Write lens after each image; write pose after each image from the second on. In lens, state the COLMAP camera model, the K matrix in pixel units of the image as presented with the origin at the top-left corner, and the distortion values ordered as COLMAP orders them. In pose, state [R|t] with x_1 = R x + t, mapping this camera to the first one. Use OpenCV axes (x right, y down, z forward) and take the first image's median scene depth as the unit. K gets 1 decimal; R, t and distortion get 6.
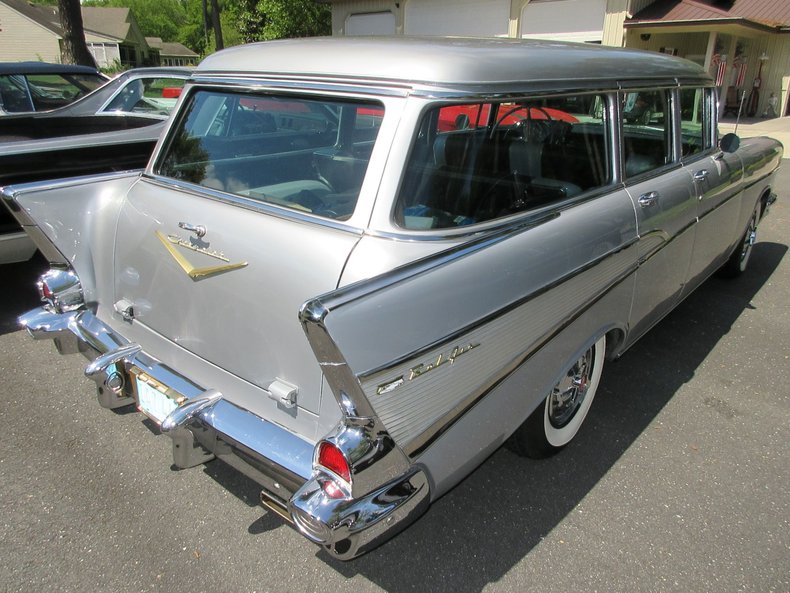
lens RADIAL K [[585.0, 0, 395.0], [0, 585.0, 296.5], [0, 0, 1]] dist [-0.001020, -0.000150]
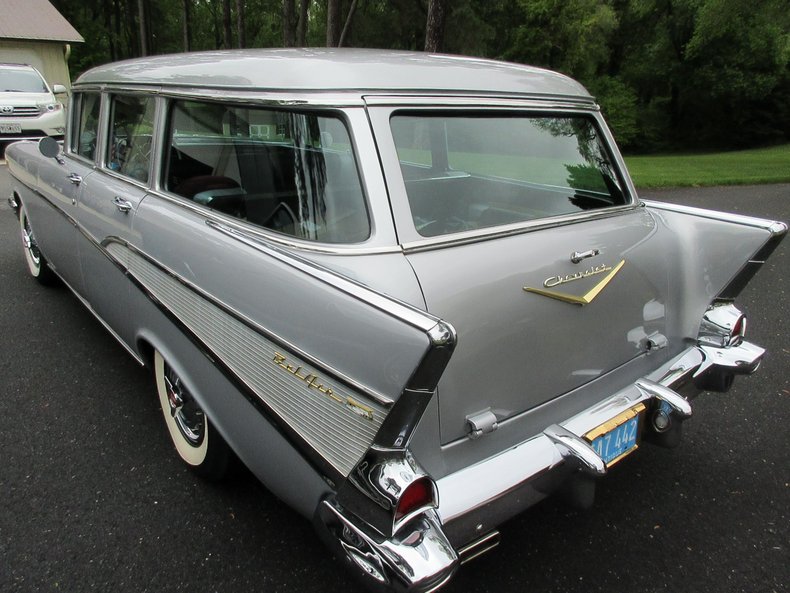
lens RADIAL K [[585.0, 0, 395.0], [0, 585.0, 296.5], [0, 0, 1]] dist [-0.001020, -0.000150]
pose [[0.188752, -0.320316, 0.928316, -1.120717], [0.324421, 0.912573, 0.248921, -0.335997], [-0.926889, 0.254180, 0.276168, 0.887161]]
